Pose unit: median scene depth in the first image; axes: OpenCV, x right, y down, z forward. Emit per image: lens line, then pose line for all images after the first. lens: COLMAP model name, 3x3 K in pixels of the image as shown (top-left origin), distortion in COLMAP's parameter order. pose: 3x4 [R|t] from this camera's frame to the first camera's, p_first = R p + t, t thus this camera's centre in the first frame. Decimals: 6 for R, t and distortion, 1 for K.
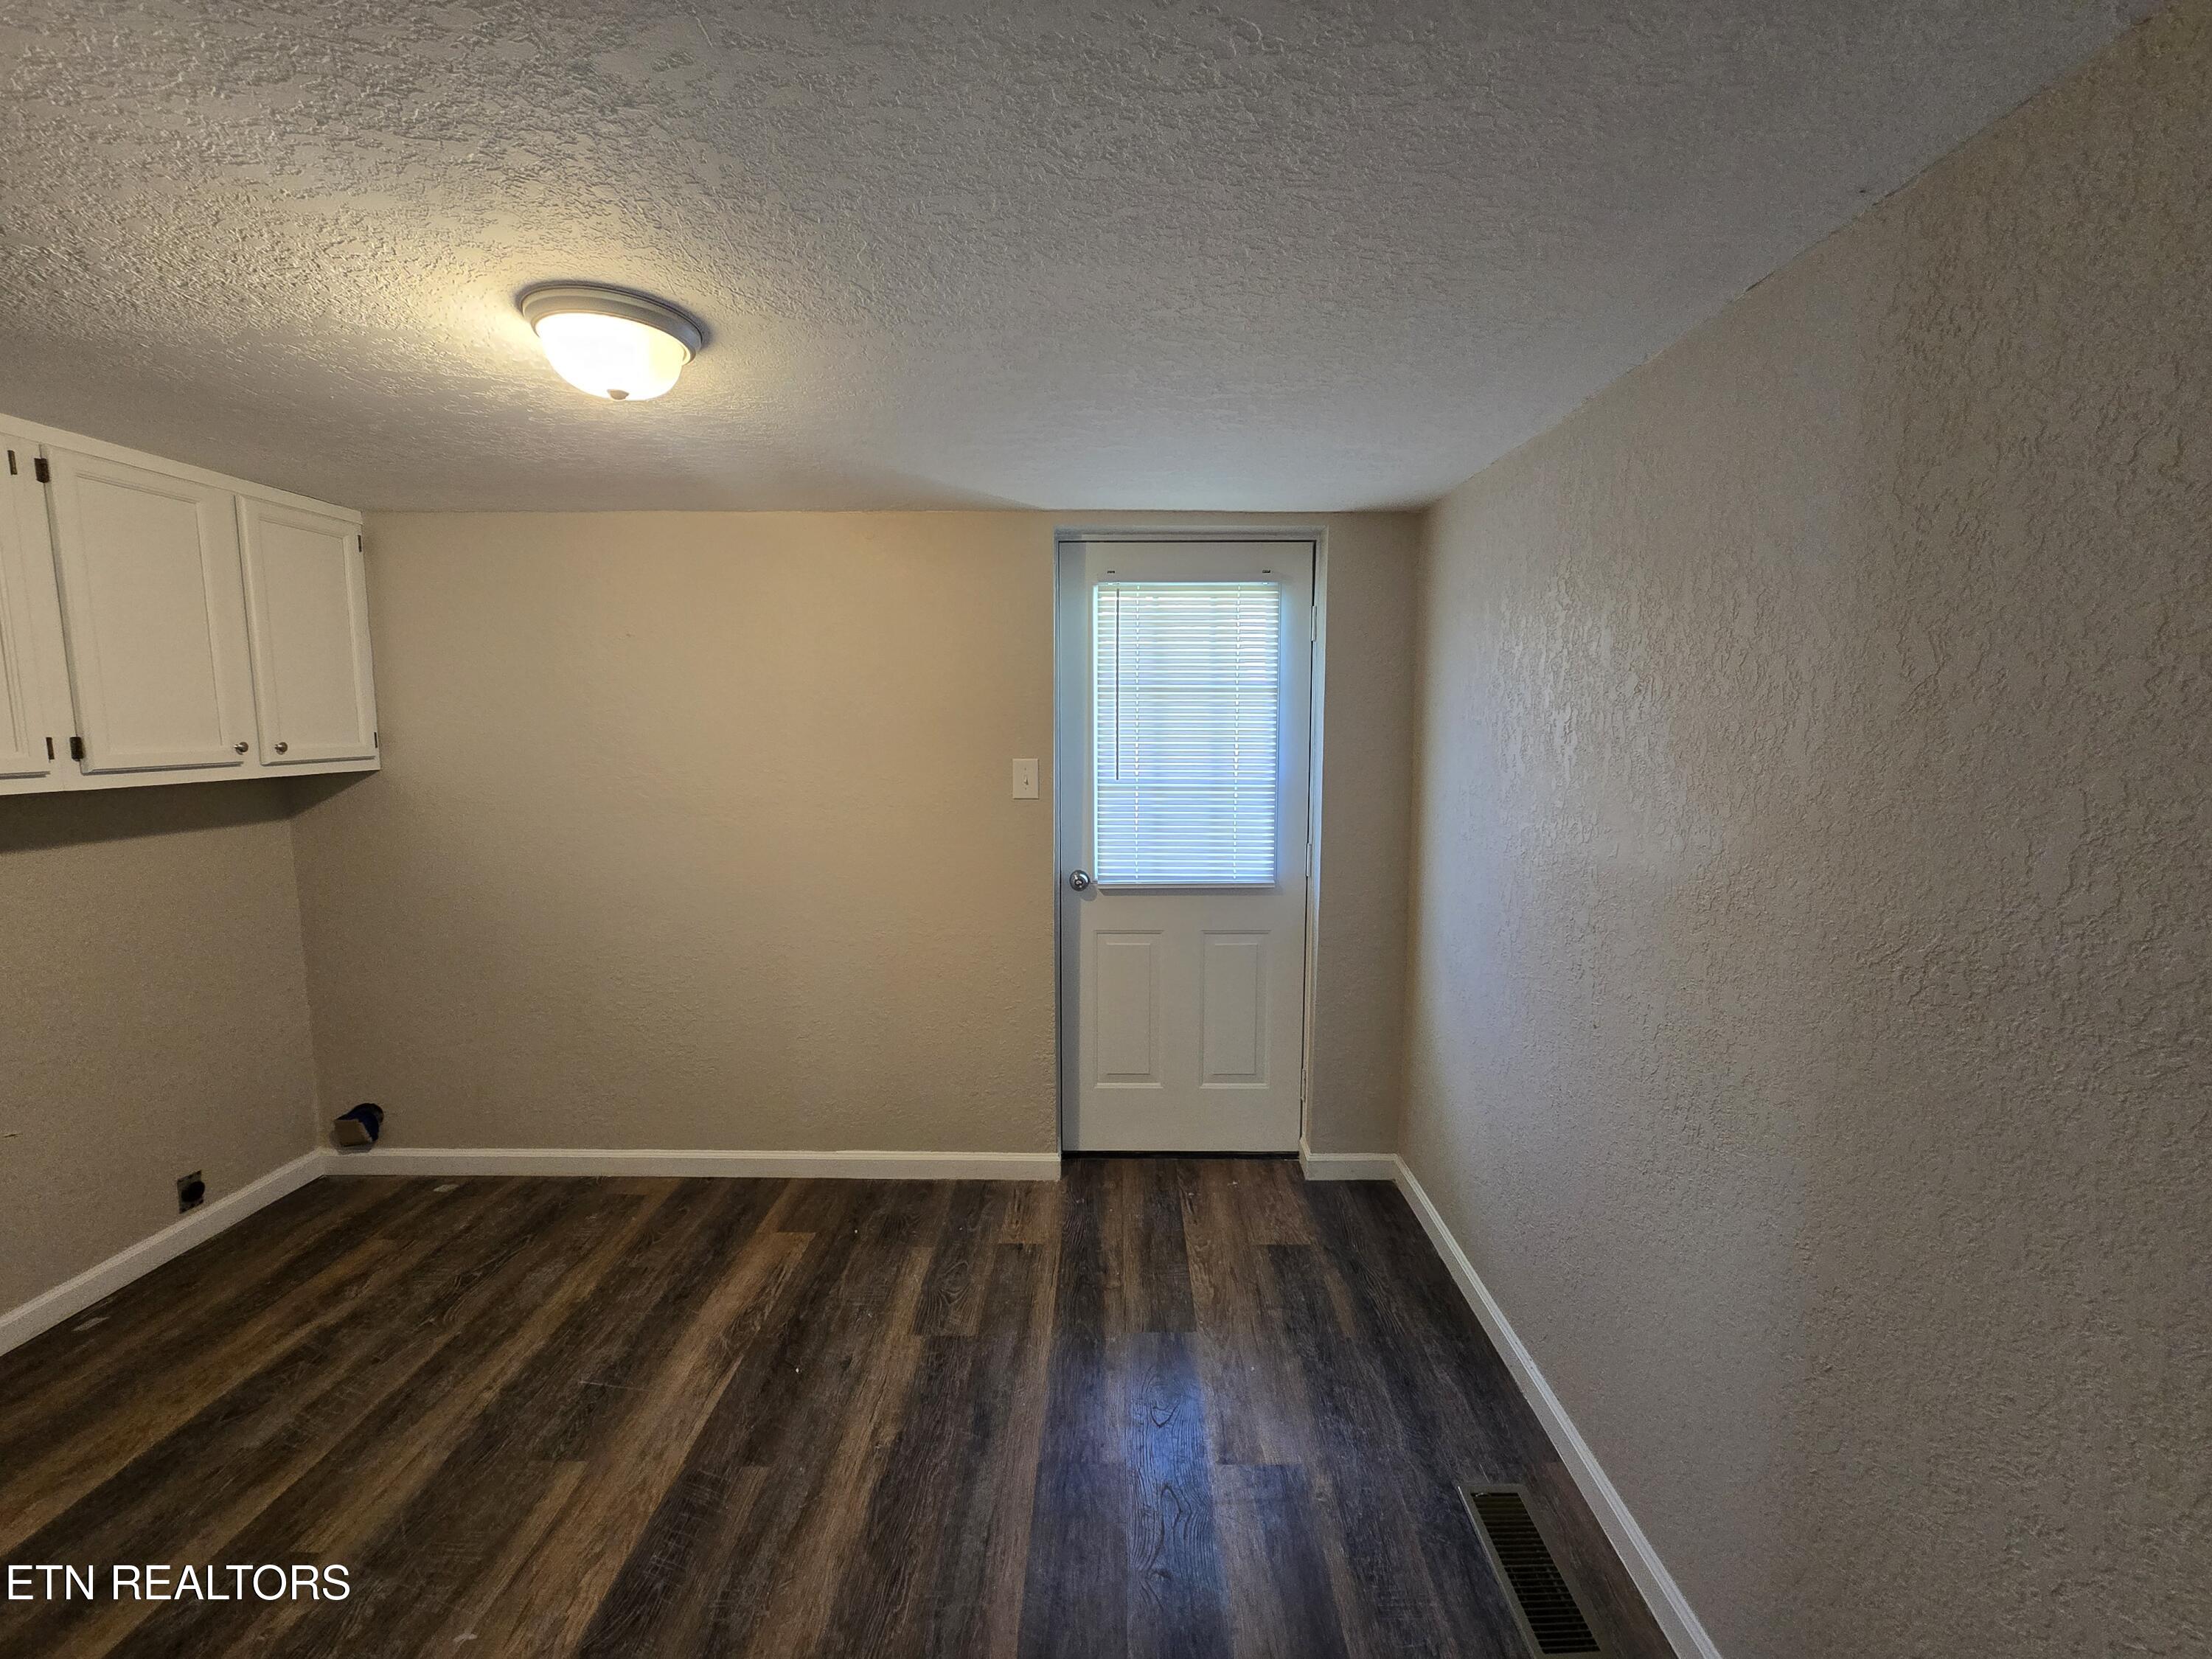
lens RADIAL K [[894.2, 0, 1111.0], [0, 894.2, 824.8], [0, 0, 1]] dist [-0.003549, 0.001288]
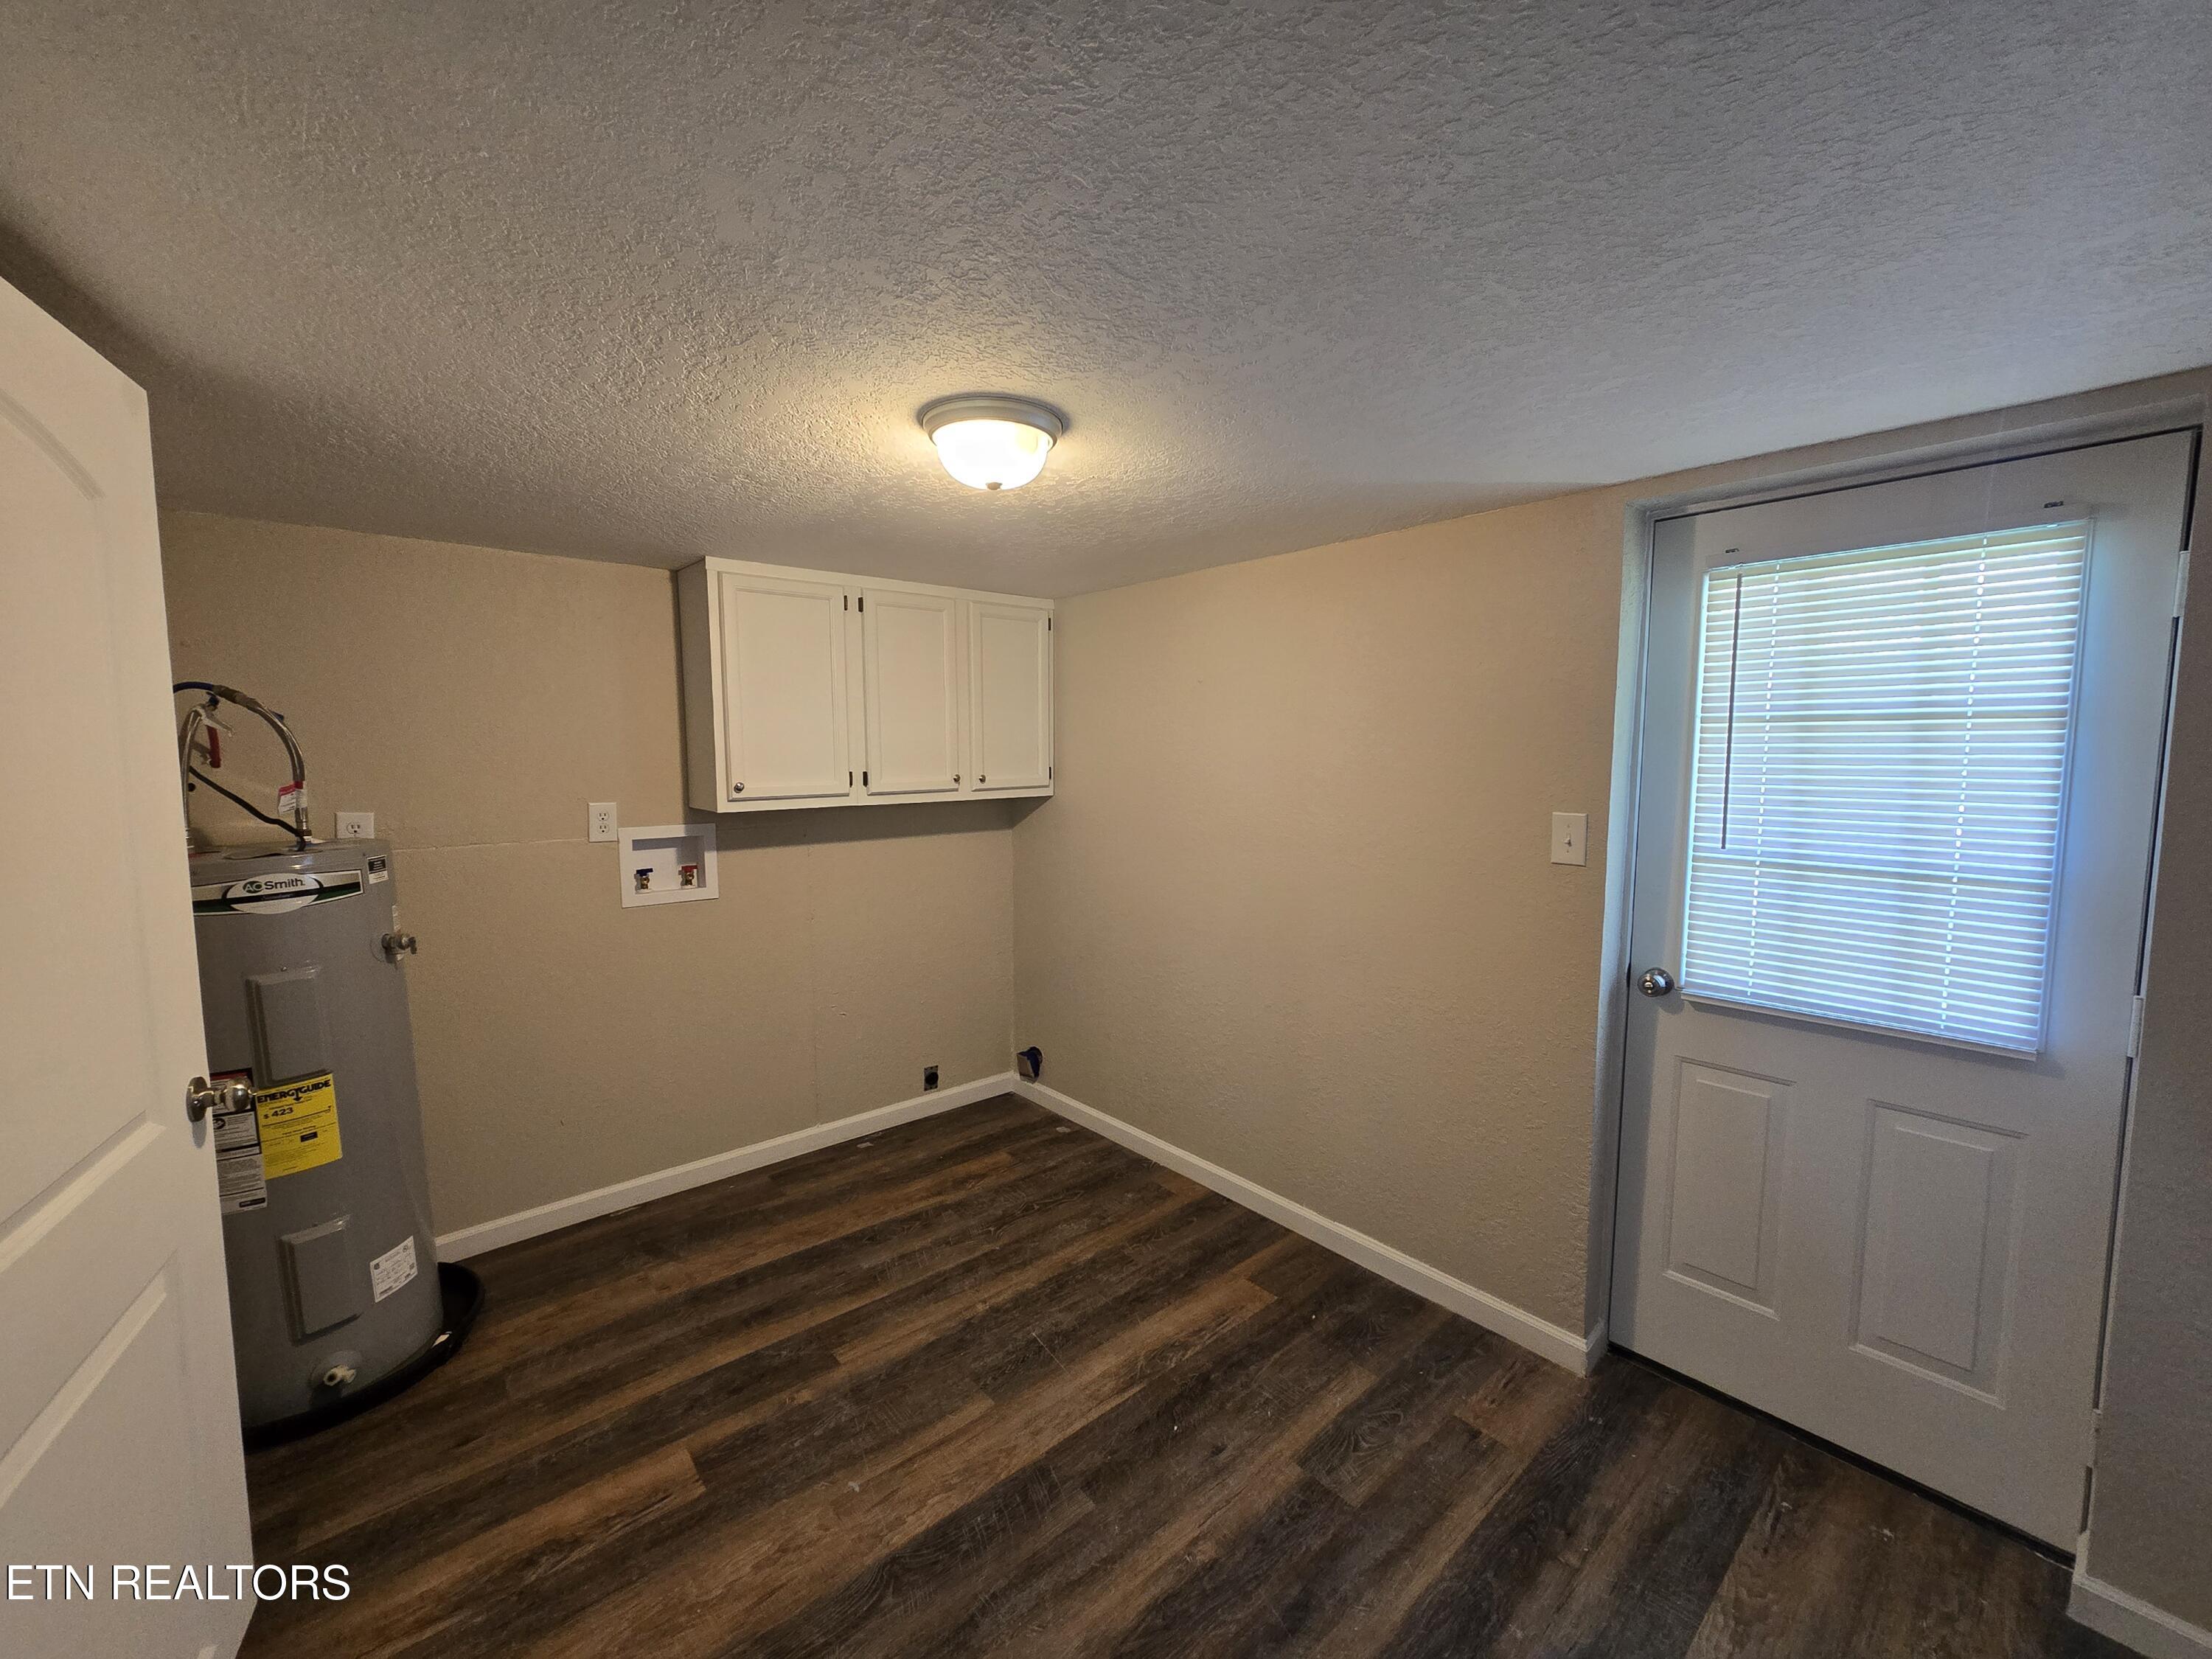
lens RADIAL K [[894.2, 0, 1085.2], [0, 894.2, 829.5], [0, 0, 1]] dist [-0.003549, 0.001288]
pose [[0.665194, 0.064120, -0.743912, 0.218905], [-0.080815, 0.996636, 0.013639, -0.039809], [0.742284, 0.051047, 0.668138, 0.193476]]
